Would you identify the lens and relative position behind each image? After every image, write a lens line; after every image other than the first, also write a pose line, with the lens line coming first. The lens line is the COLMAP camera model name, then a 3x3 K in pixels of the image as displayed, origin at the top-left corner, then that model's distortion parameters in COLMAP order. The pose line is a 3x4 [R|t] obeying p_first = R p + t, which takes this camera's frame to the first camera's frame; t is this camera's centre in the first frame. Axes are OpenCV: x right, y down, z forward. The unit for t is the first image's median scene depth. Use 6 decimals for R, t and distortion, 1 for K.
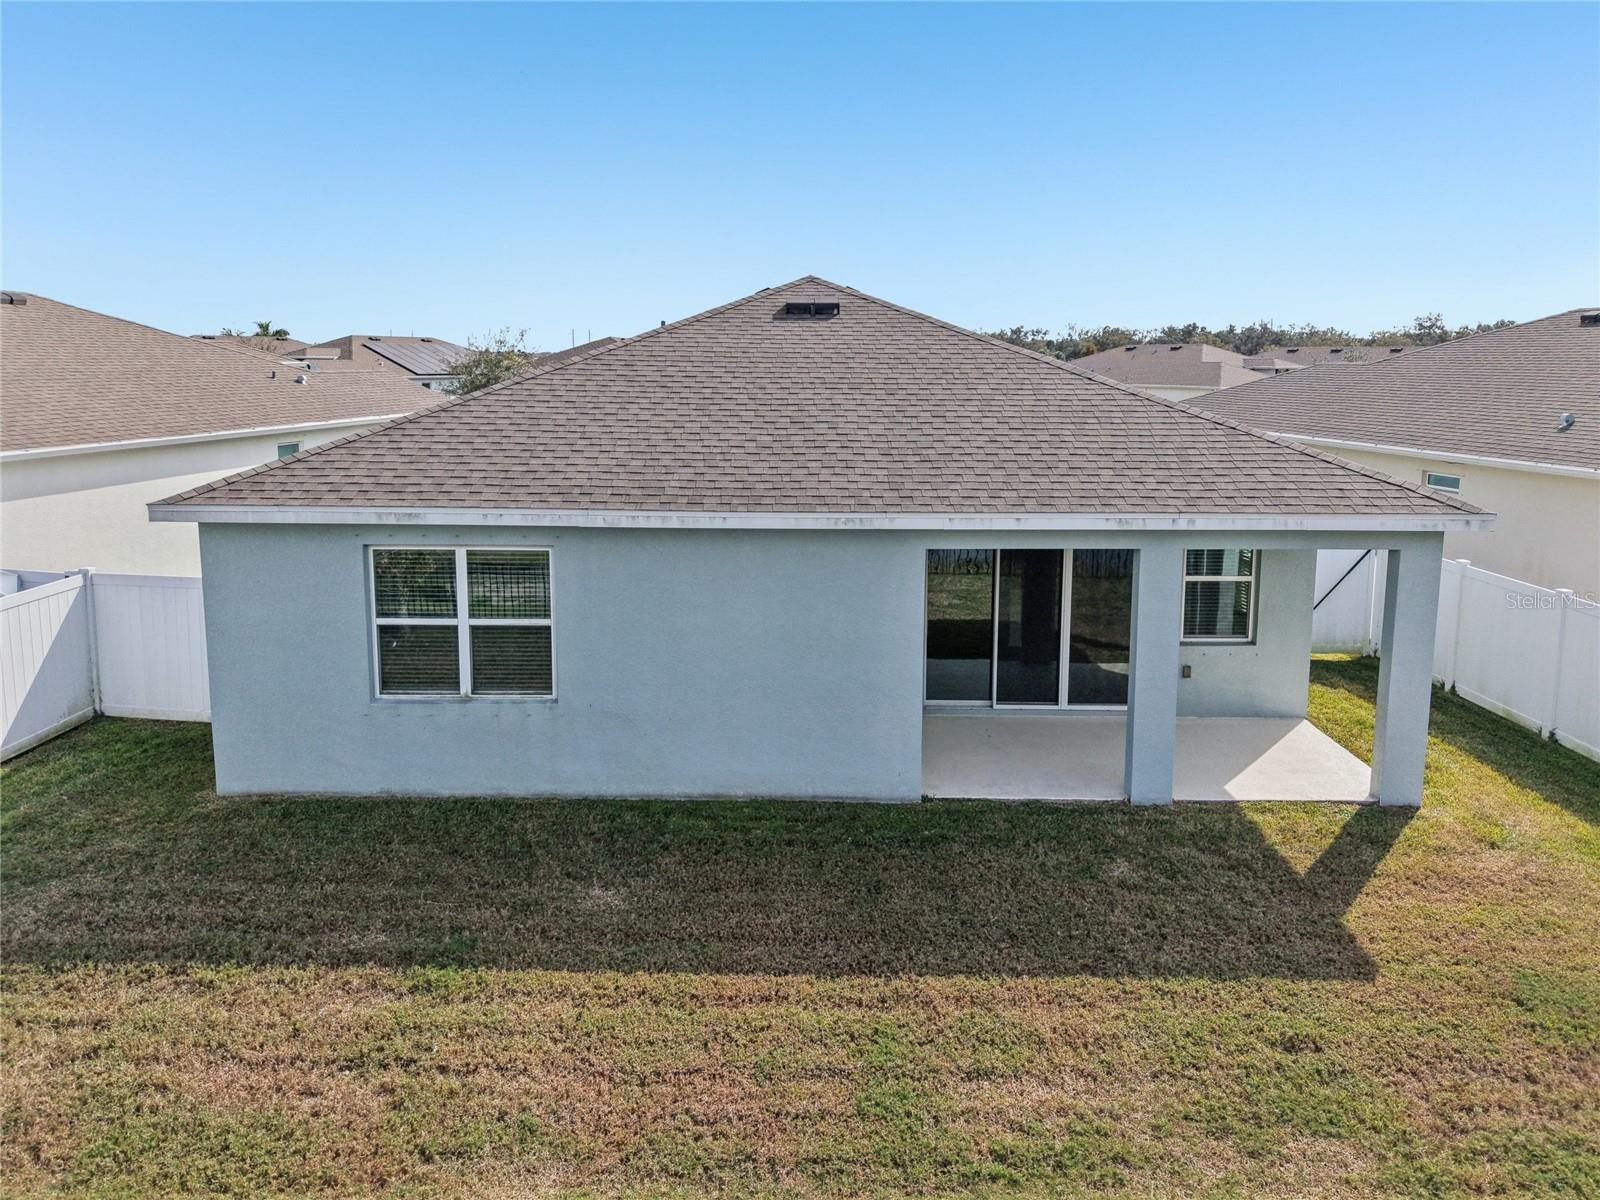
lens RADIAL K [[1090.5, 0, 800.0], [0, 1090.5, 600.0], [0, 0, 1]] dist [0.006911, -0.005667]
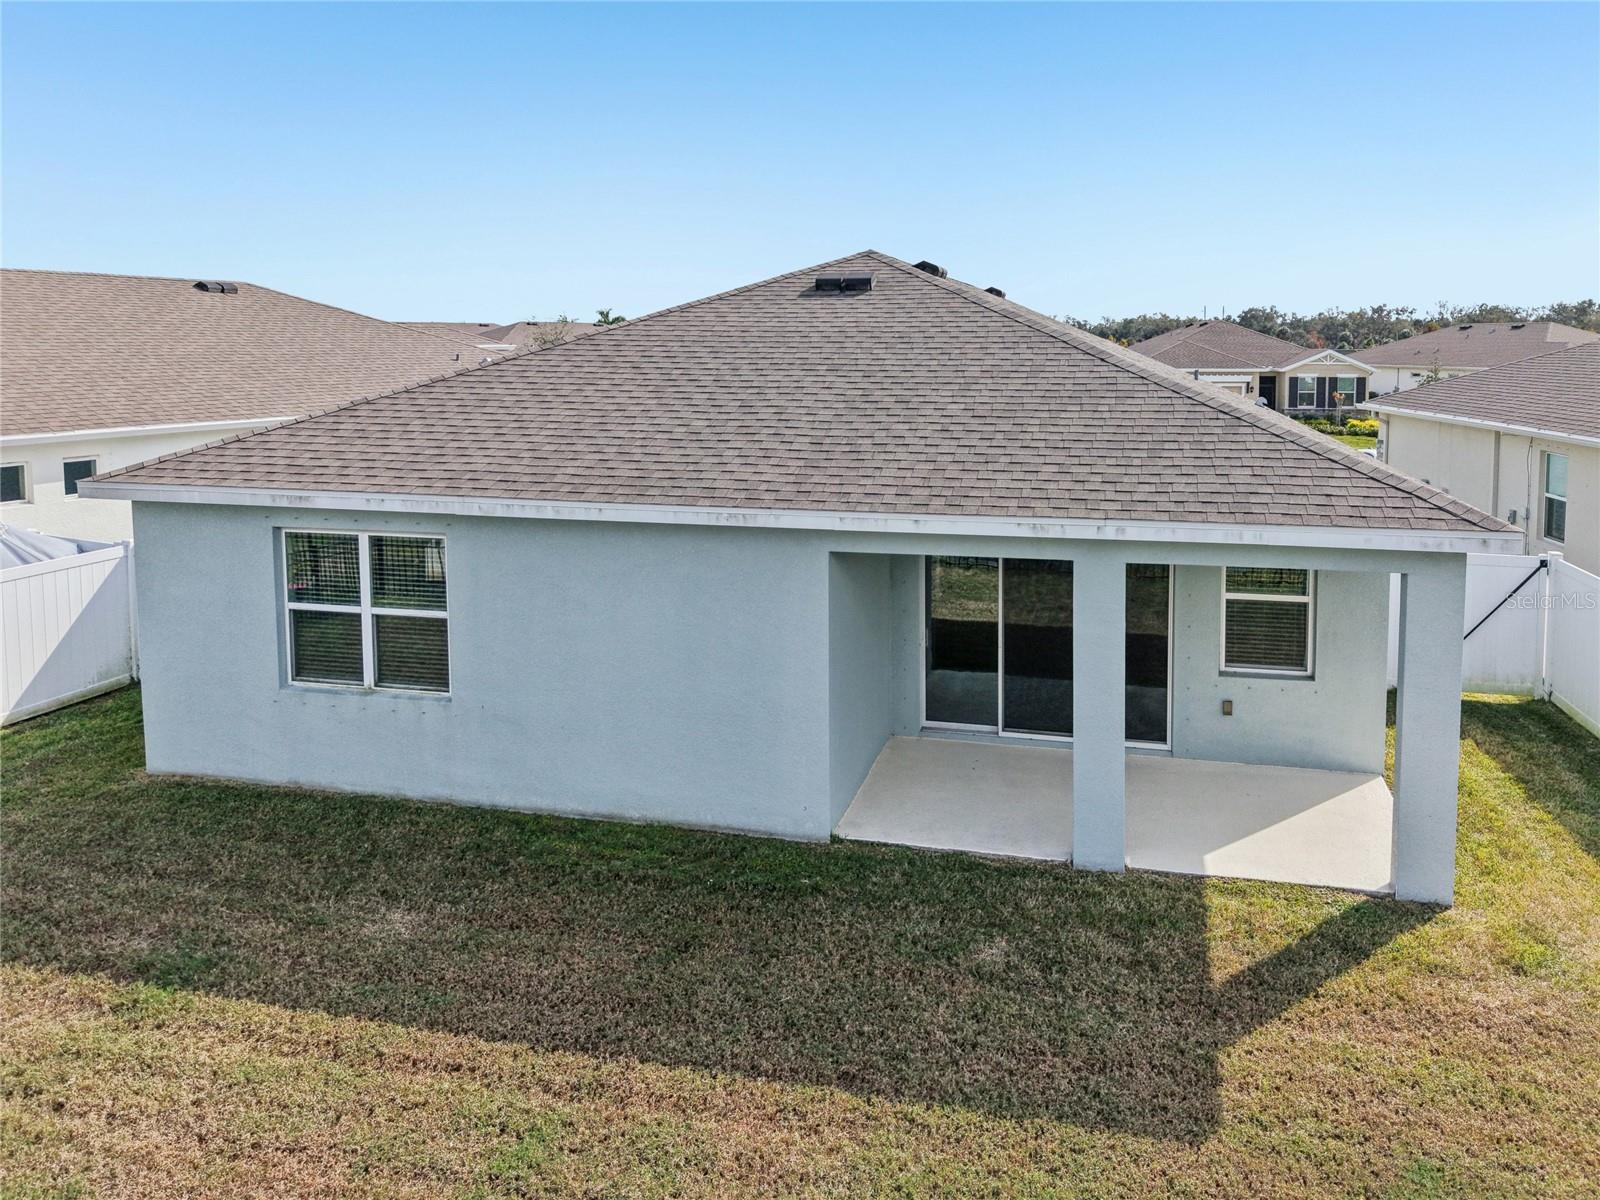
lens RADIAL K [[1122.0, 0, 892.2], [0, 1122.0, 524.7], [0, 0, 1]] dist [0.004771, -0.003332]
pose [[0.977914, 0.030338, -0.206792, 0.348958], [-0.041990, 0.997754, -0.052192, -0.023004], [0.204744, 0.059722, 0.976992, 0.129156]]
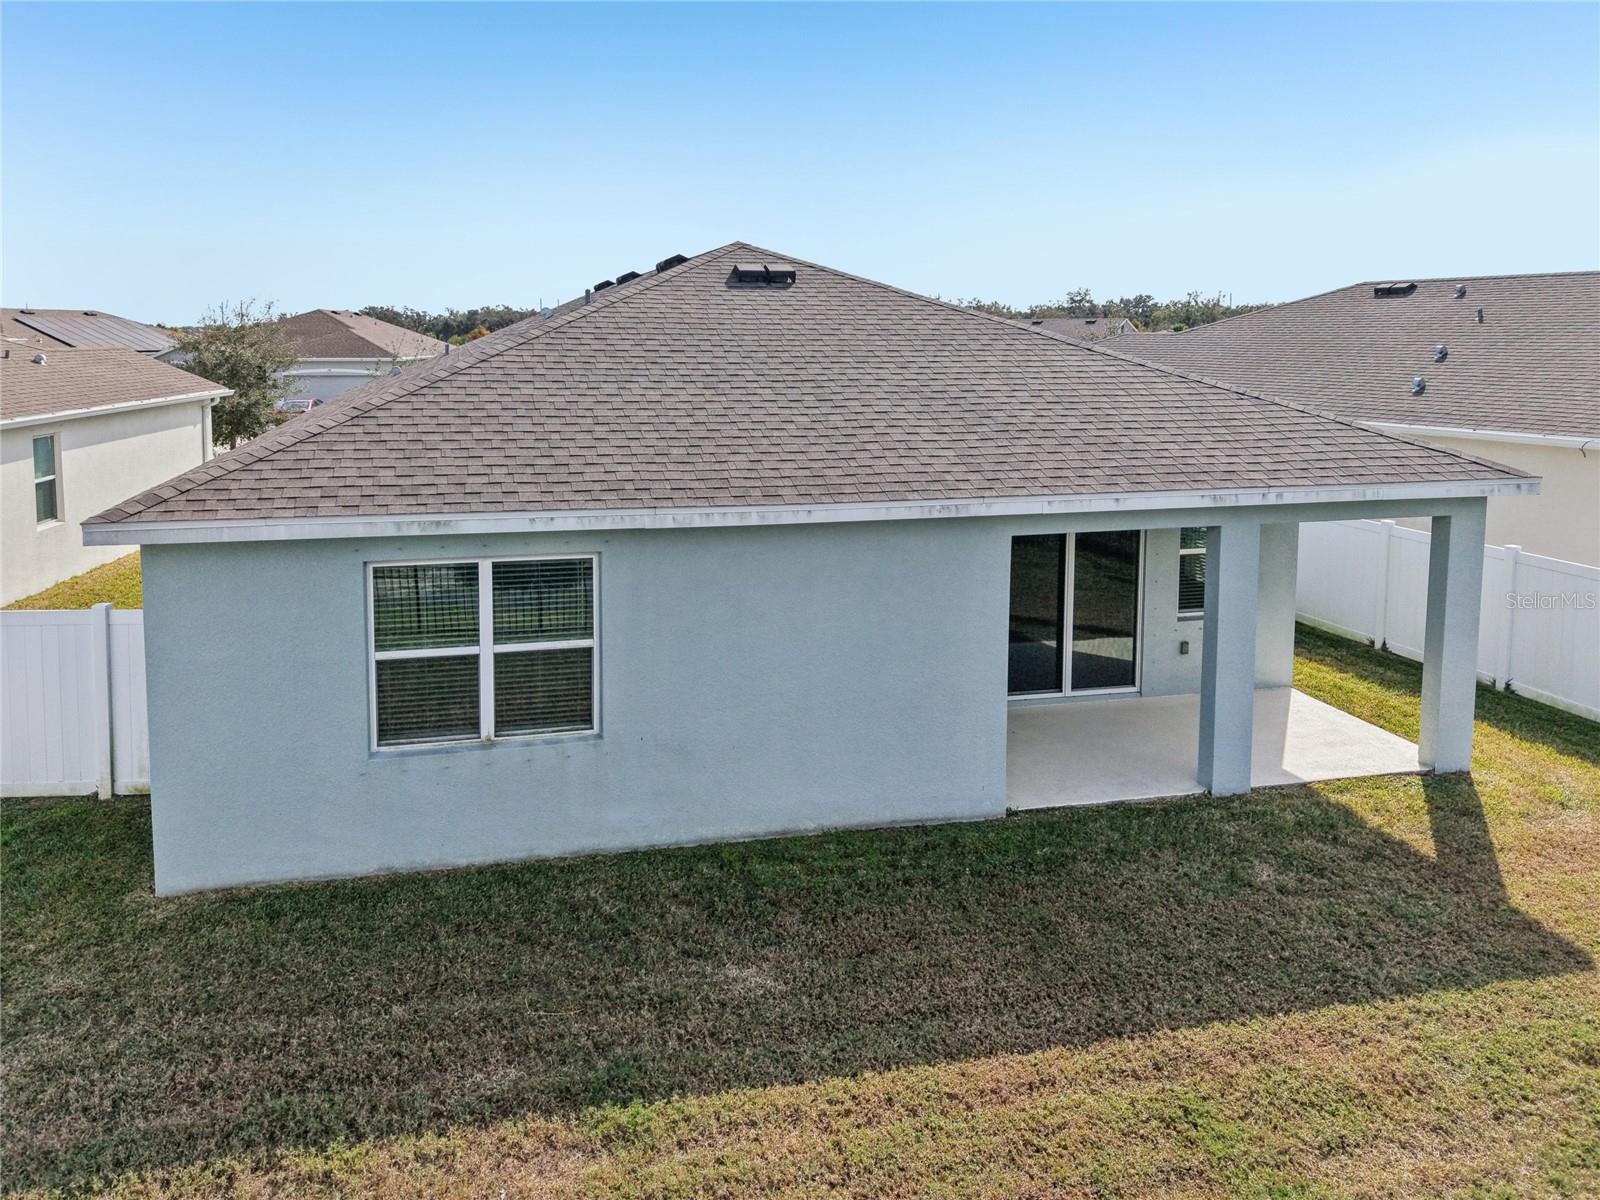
lens RADIAL K [[1117.6, 0, 737.7], [0, 1117.6, 517.9], [0, 0, 1]] dist [0.003887, -0.002072]
pose [[0.976162, -0.041219, 0.213094, -0.302814], [0.052481, 0.997493, -0.047465, -0.029202], [-0.210603, 0.057517, 0.975878, 0.135660]]
